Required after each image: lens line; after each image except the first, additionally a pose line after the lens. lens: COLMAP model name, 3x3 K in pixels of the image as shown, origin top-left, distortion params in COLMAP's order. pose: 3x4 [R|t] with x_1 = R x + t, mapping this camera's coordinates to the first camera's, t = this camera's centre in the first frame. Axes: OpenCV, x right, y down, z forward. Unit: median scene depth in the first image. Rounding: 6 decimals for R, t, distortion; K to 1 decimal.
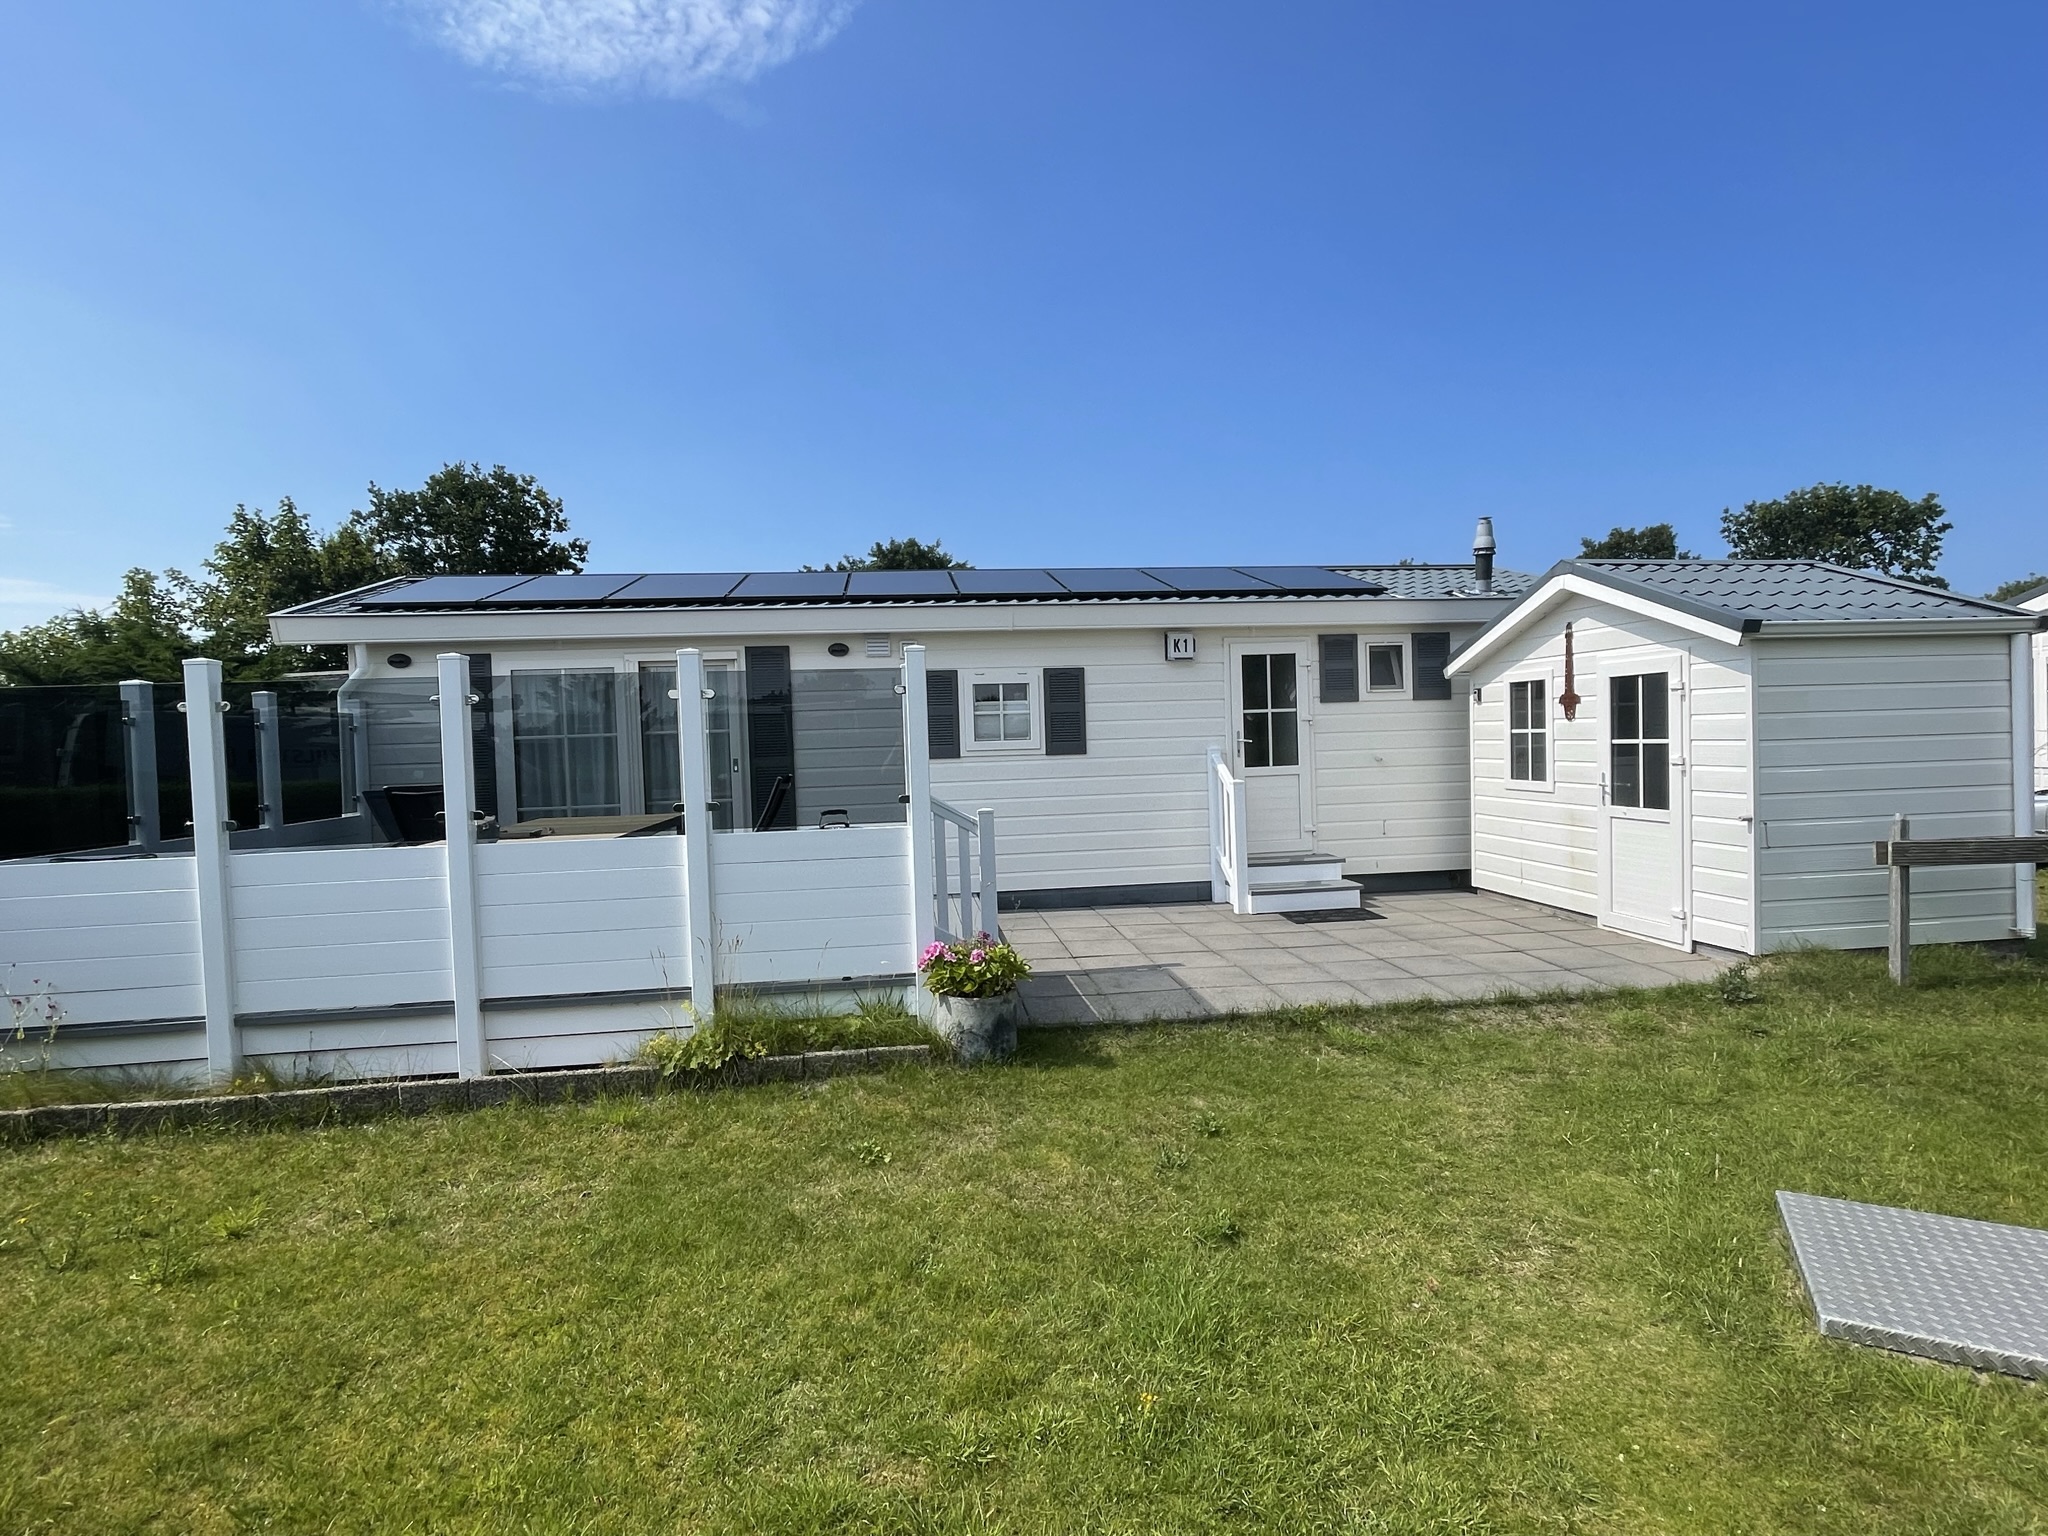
lens RADIAL K [[1019.5, 0, 1024.0], [0, 1019.5, 768.0], [0, 0, 1]] dist [-0.001166, -0.000263]
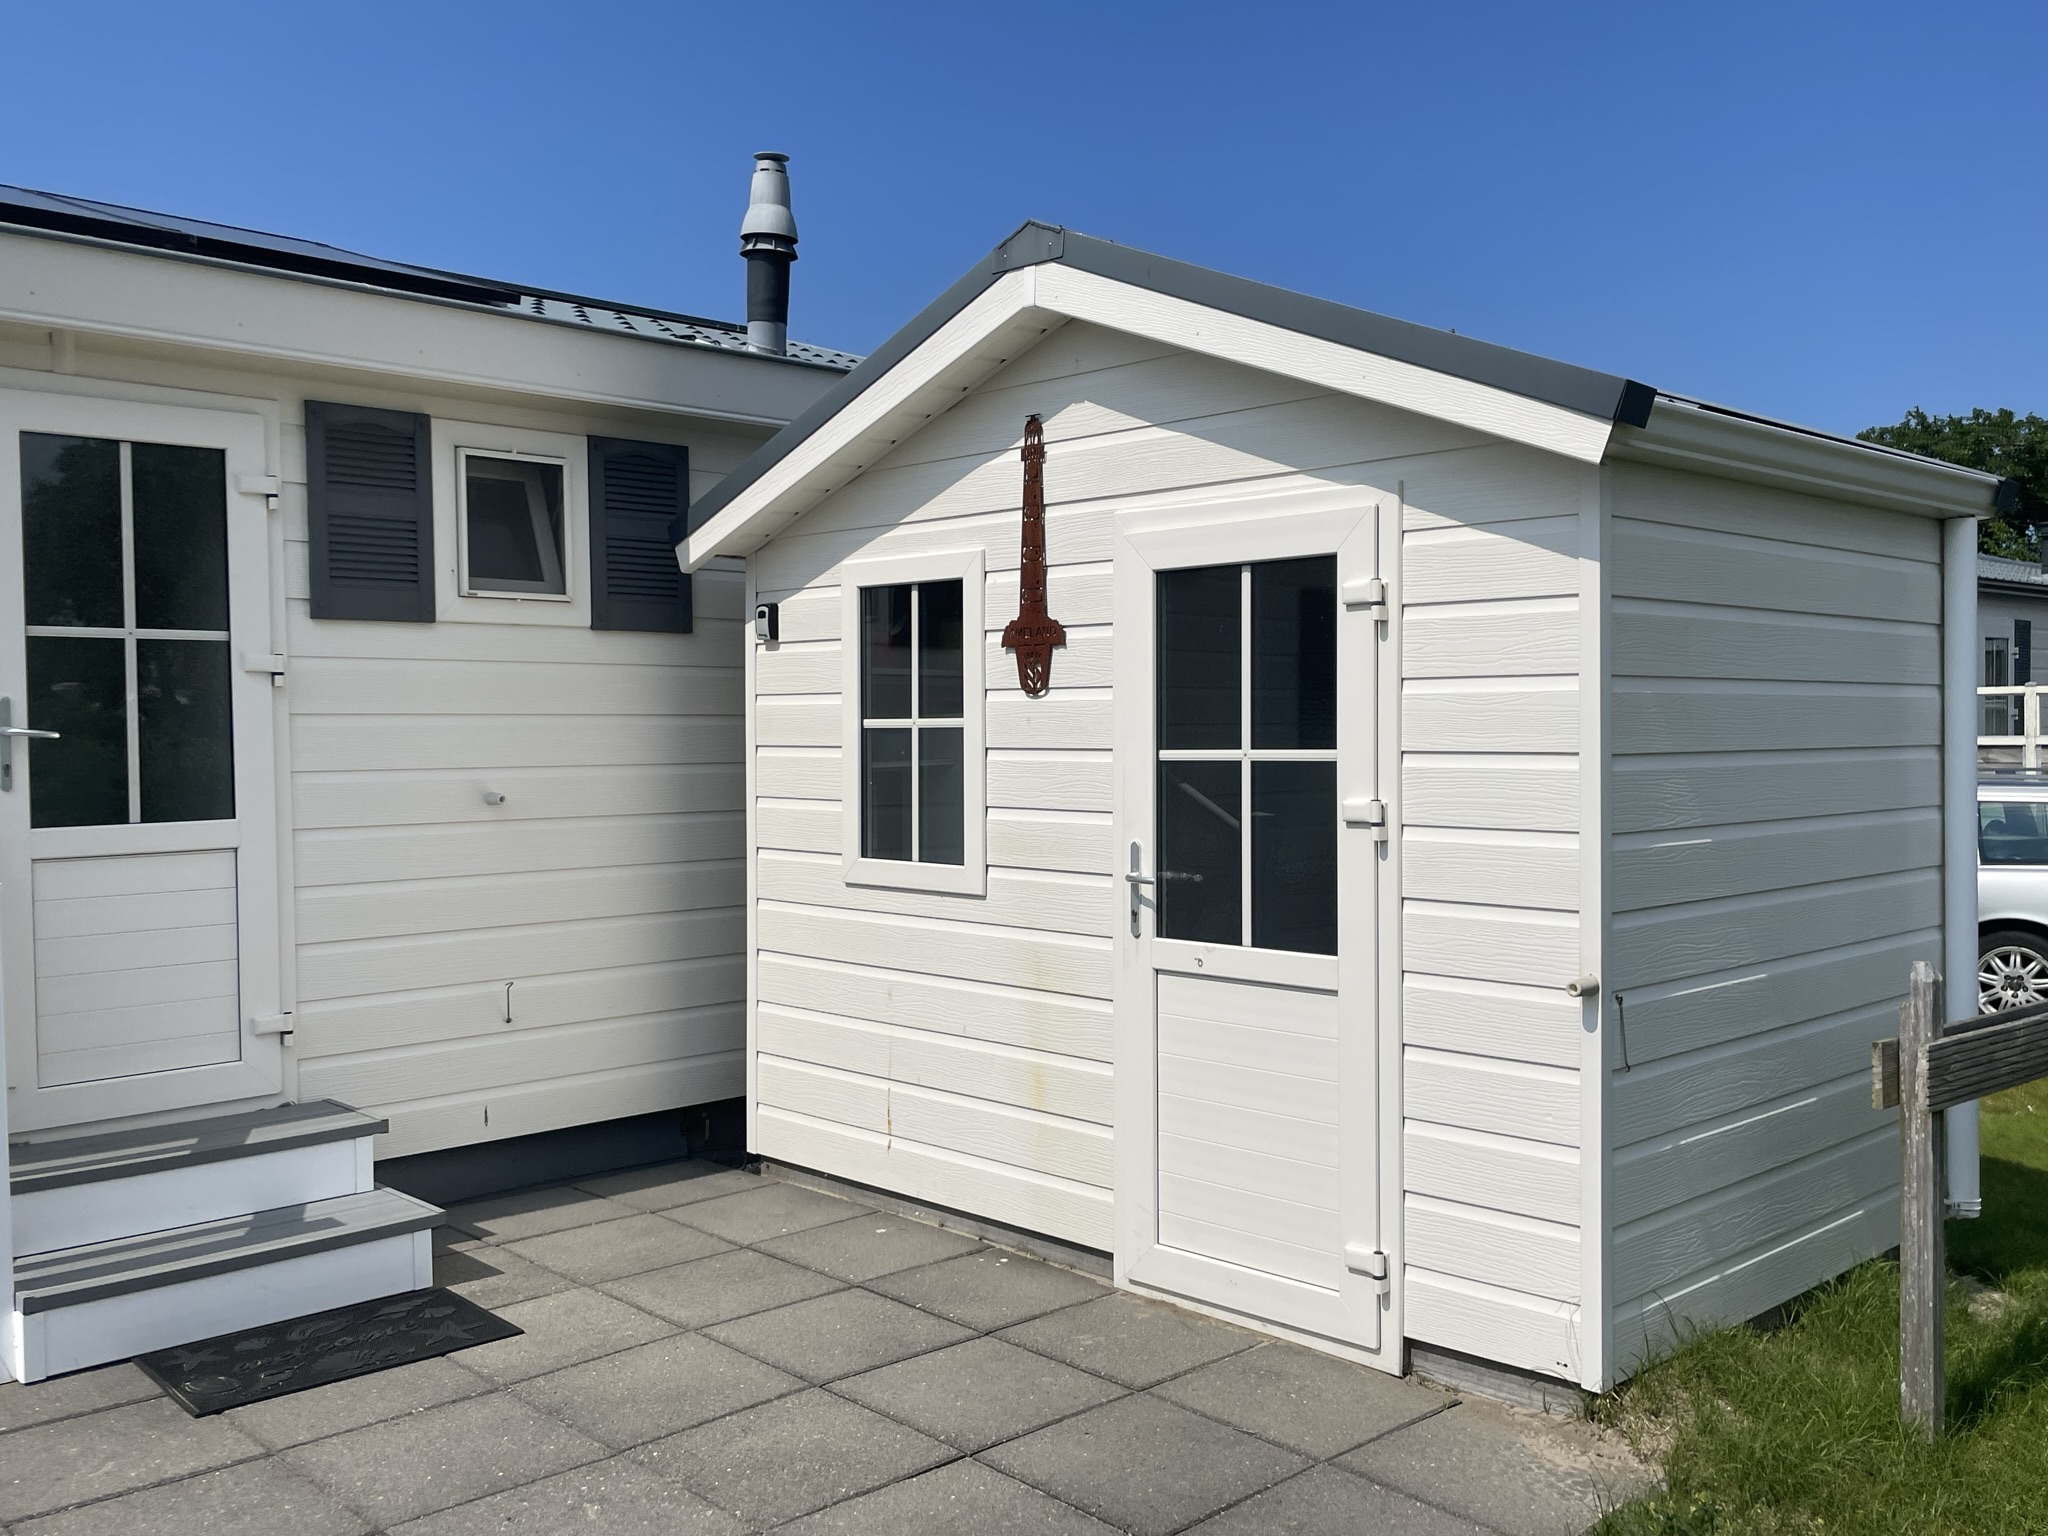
lens RADIAL K [[1809.0, 0, 1024.0], [0, 1809.0, 768.0], [0, 0, 1]] dist [0.107565, -0.213221]
pose [[0.808096, 0.011832, 0.588932, 0.156801], [-0.000710, 0.999817, -0.019112, -0.008681], [-0.589050, 0.015026, 0.807957, 0.476559]]
